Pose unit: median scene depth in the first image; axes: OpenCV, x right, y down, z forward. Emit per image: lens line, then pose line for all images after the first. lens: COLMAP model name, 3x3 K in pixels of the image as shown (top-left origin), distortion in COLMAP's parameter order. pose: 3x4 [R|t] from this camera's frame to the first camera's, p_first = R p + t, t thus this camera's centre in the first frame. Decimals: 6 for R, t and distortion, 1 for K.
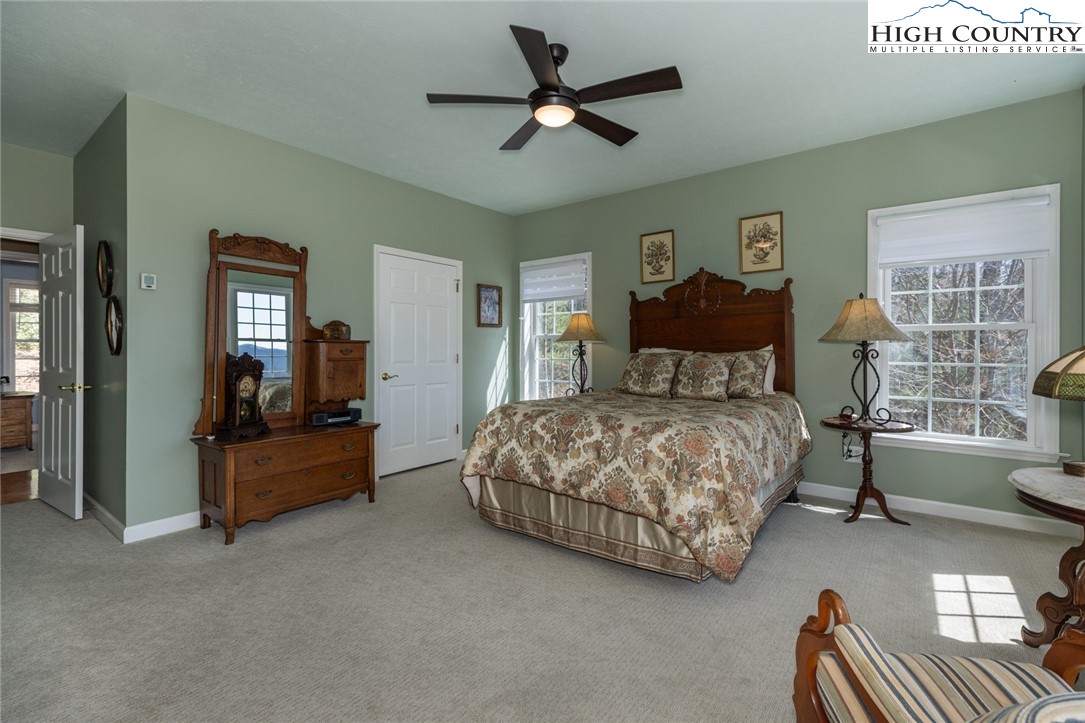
lens RADIAL K [[486.2, 0, 544.9], [0, 486.2, 355.5], [0, 0, 1]] dist [0.001179, 0.000184]
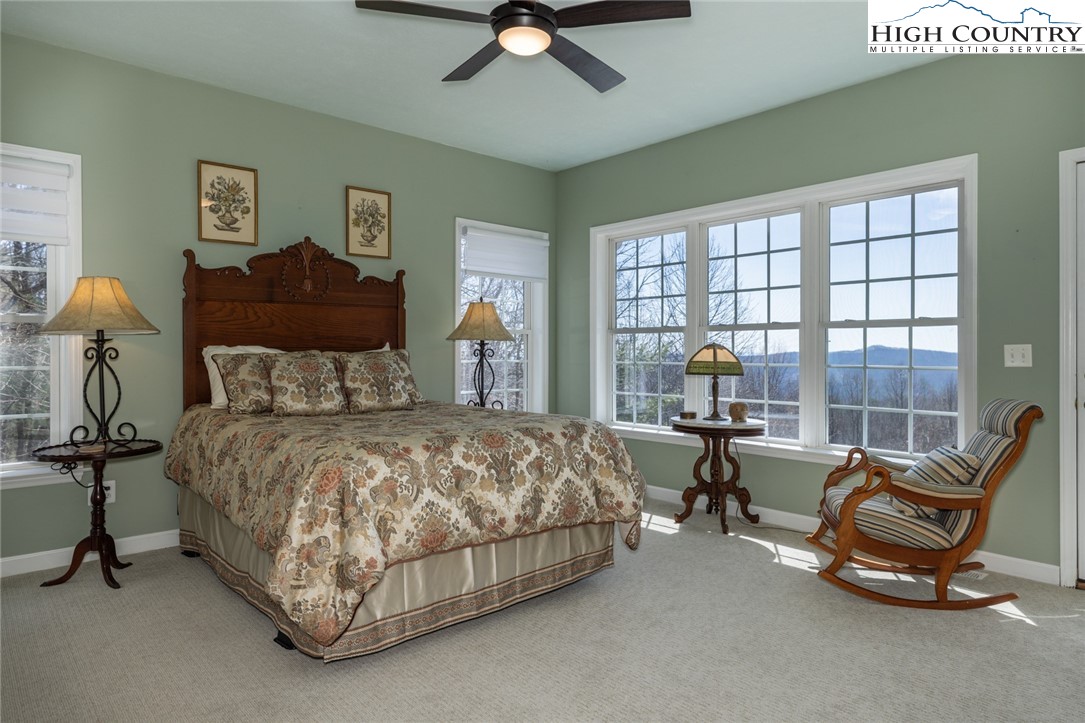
lens RADIAL K [[649.5, 0, 540.2], [0, 649.5, 355.1], [0, 0, 1]] dist [0.062580, 0.000287]
pose [[0.192650, -0.010060, 0.981216, -0.631328], [0.011176, 0.999905, 0.008057, -0.005934], [-0.981204, 0.009414, 0.192744, 0.496391]]
